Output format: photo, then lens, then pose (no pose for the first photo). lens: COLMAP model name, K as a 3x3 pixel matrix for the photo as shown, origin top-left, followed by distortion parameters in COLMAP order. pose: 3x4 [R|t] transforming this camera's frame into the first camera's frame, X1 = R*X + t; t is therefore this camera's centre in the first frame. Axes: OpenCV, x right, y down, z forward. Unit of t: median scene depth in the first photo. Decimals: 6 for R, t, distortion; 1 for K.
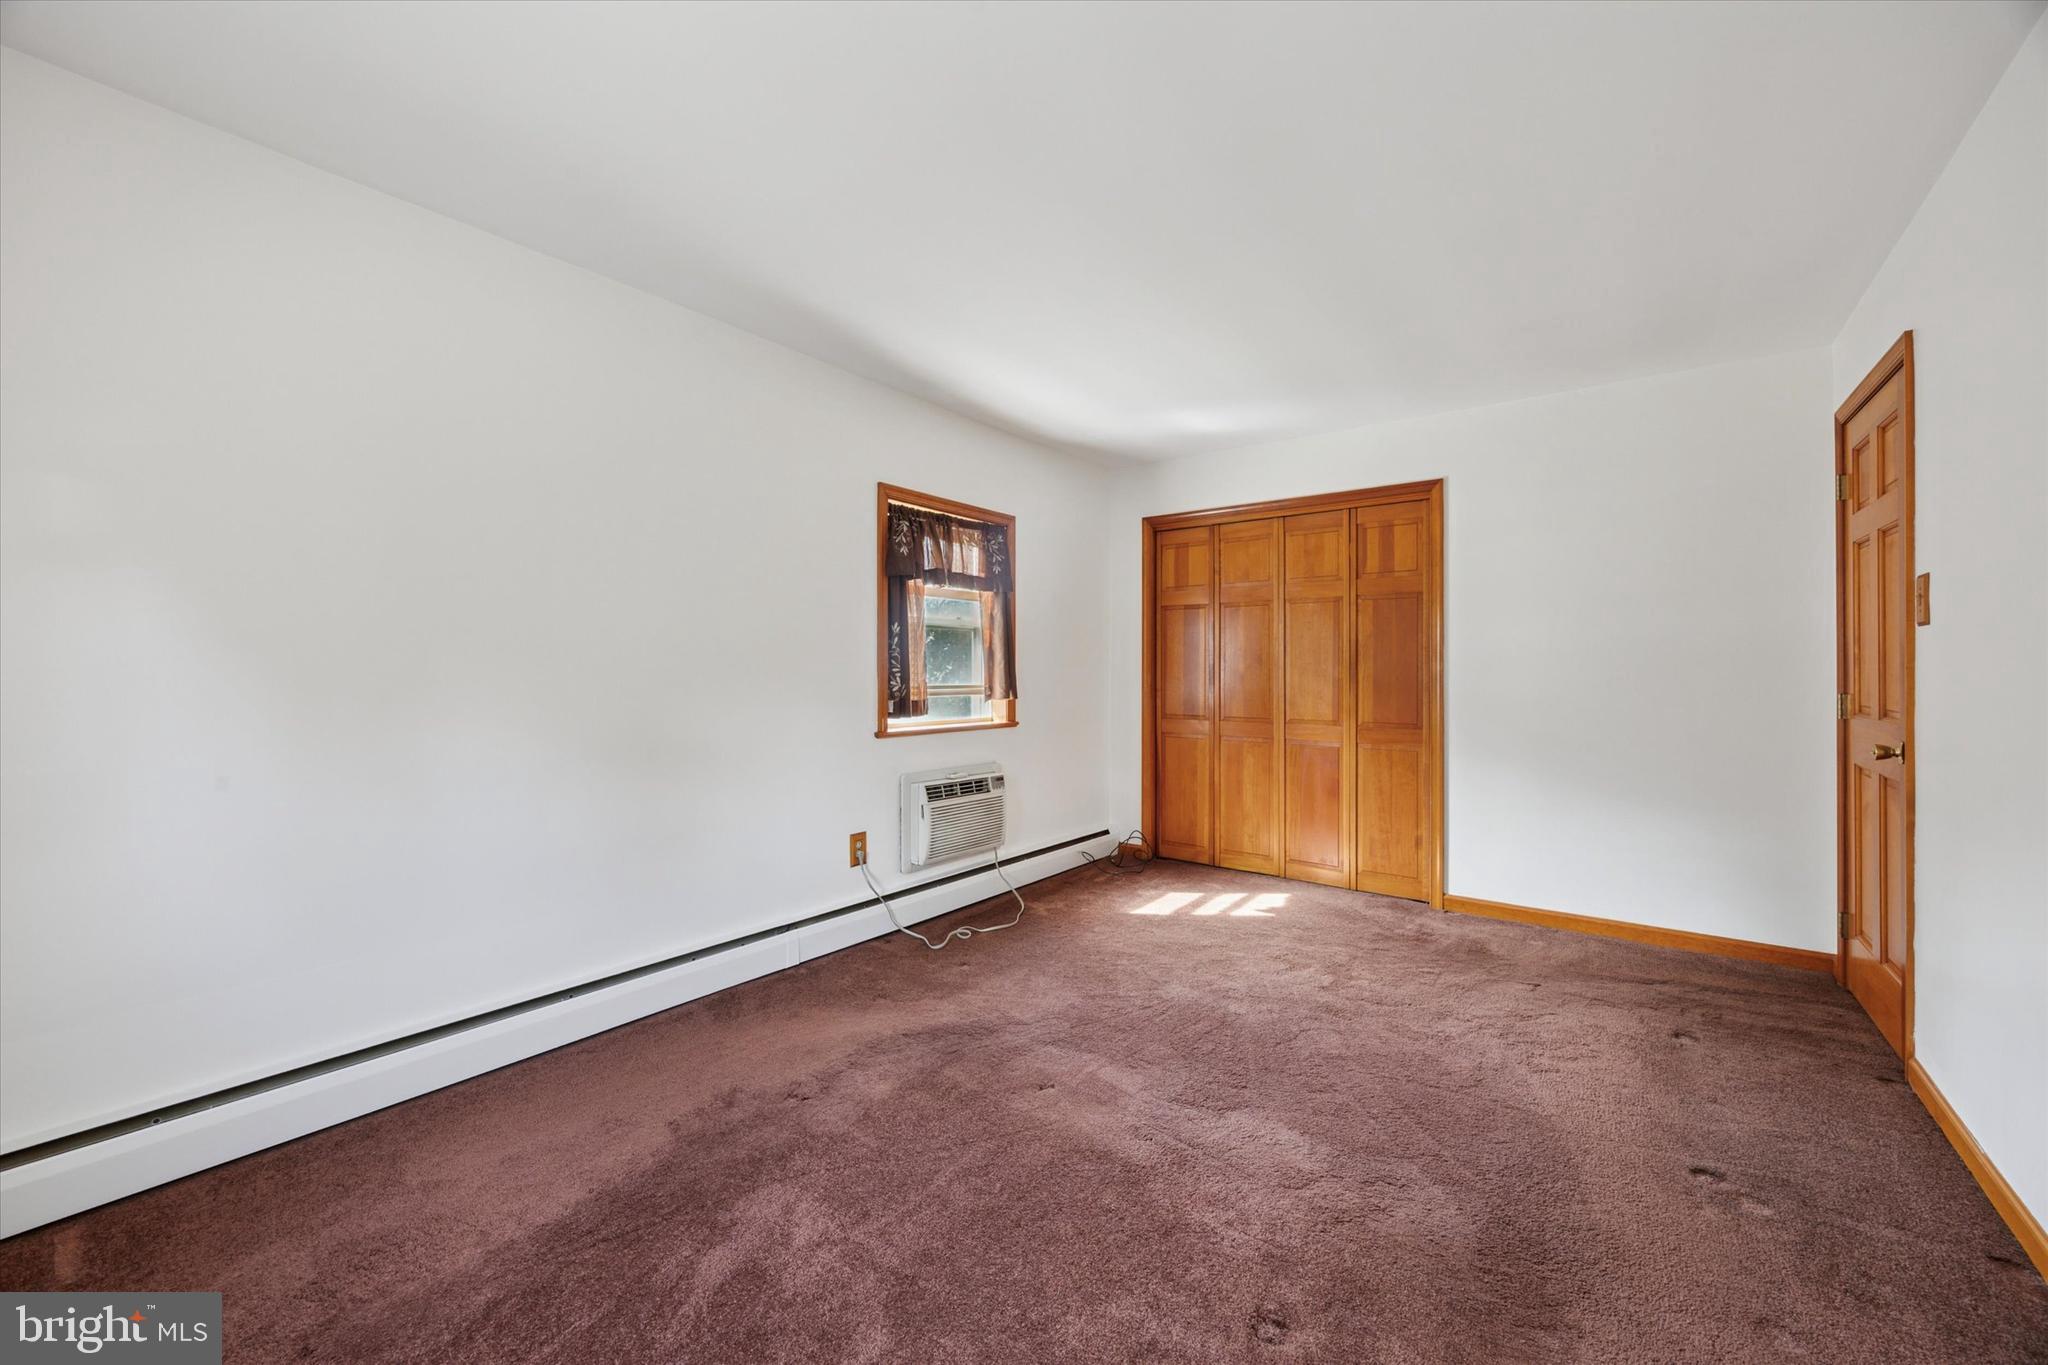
lens RADIAL K [[784.9, 0, 1017.8], [0, 784.9, 676.9], [0, 0, 1]] dist [-0.000685, 0.000457]
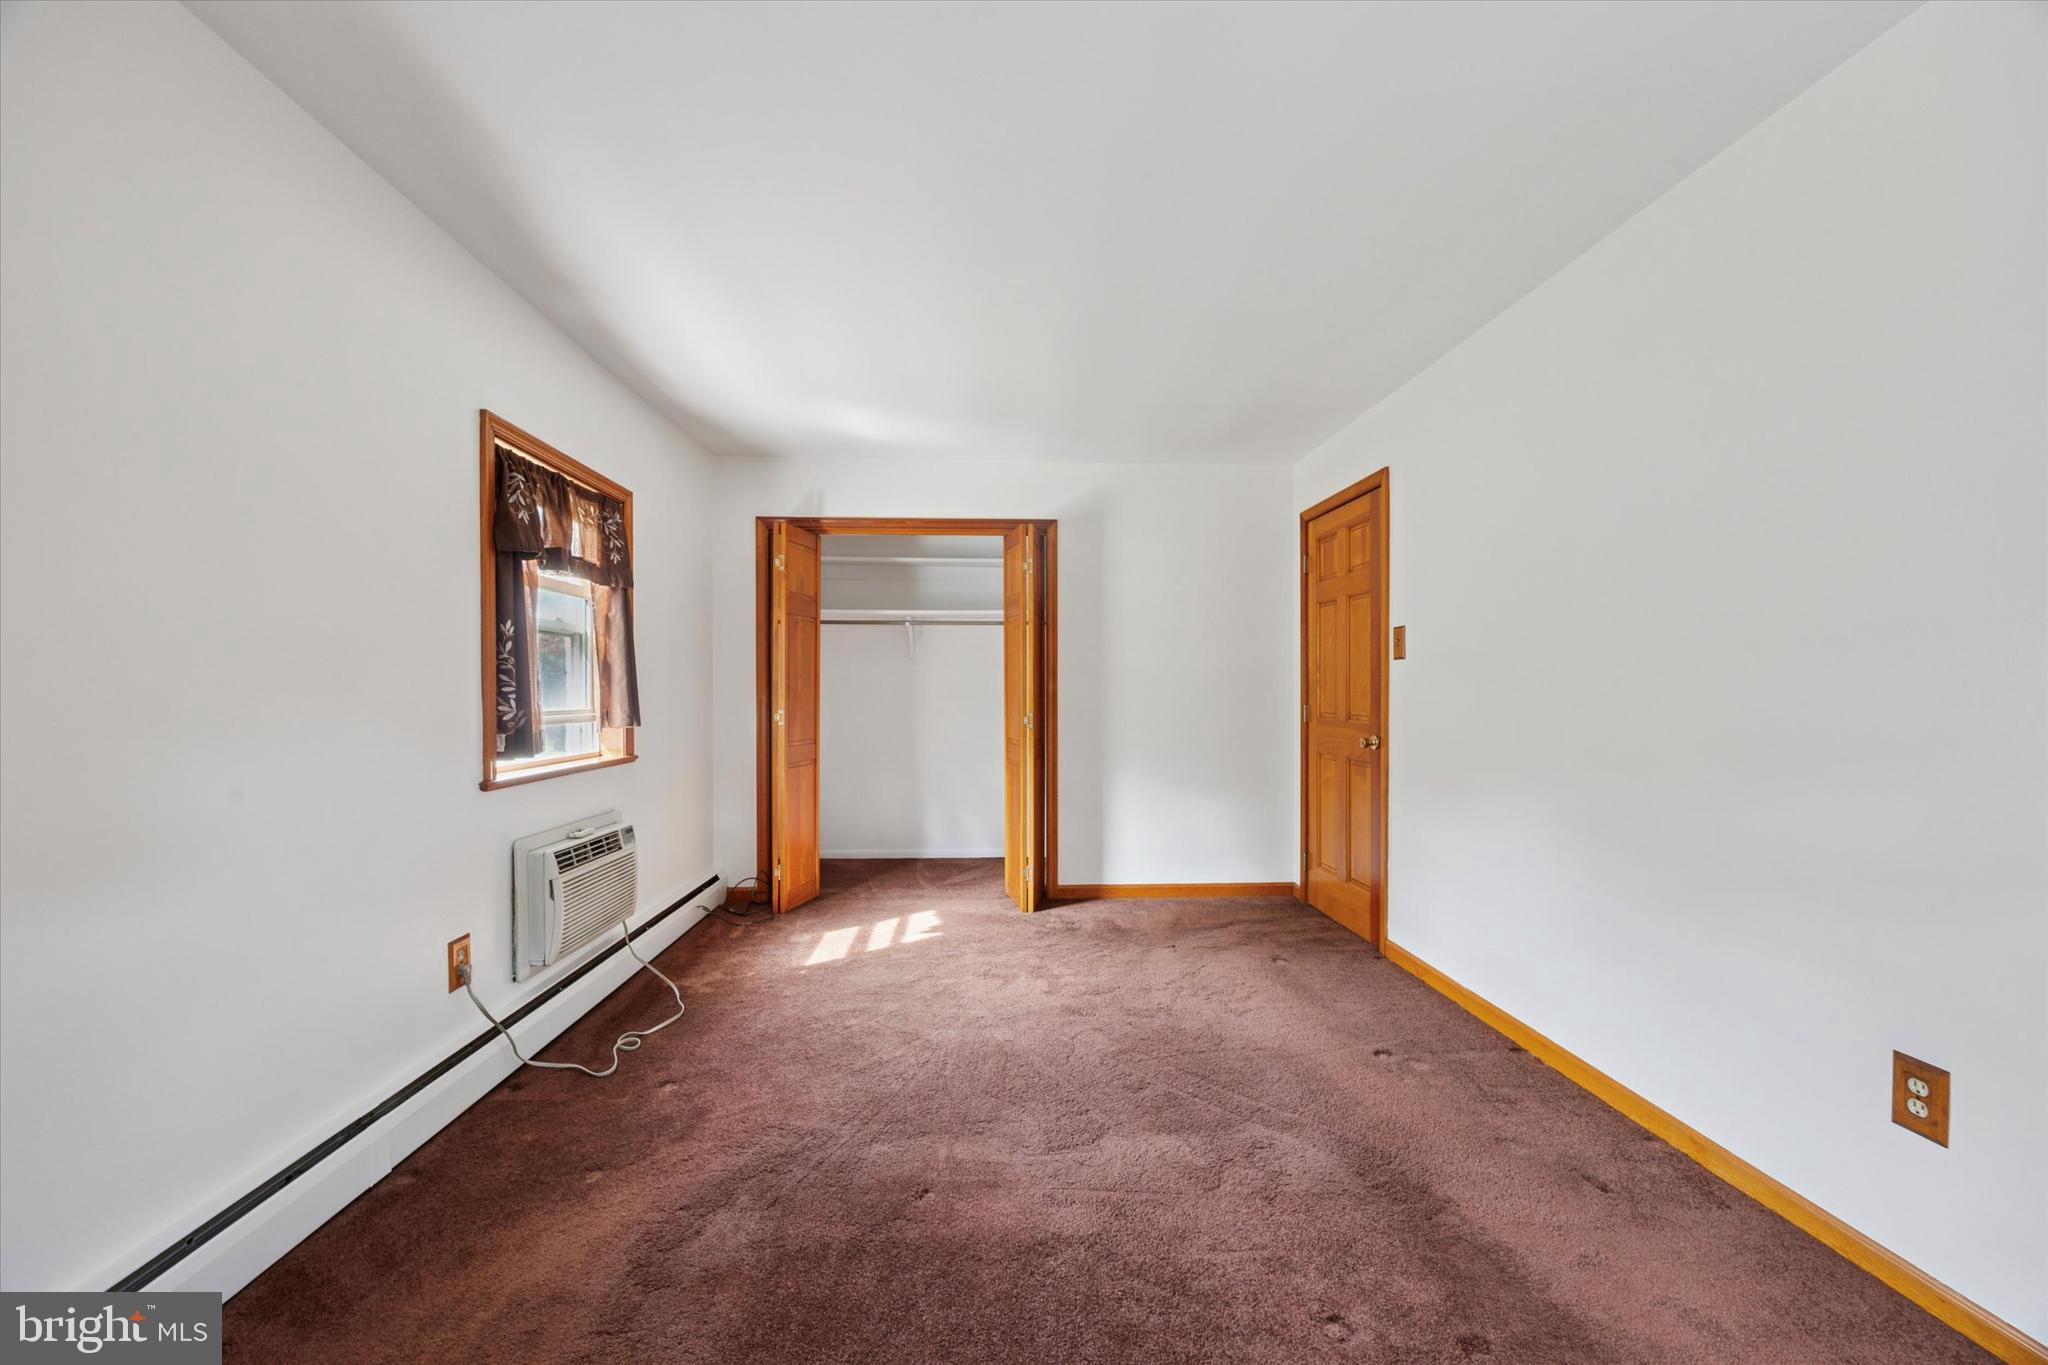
lens RADIAL K [[780.3, 0, 1023.2], [0, 780.3, 696.7], [0, 0, 1]] dist [-0.000287, 0.000709]
pose [[0.761919, -0.007583, 0.647628, -0.252066], [0.006490, 0.999971, 0.004074, -0.002267], [-0.647640, 0.001099, 0.761946, 0.187277]]
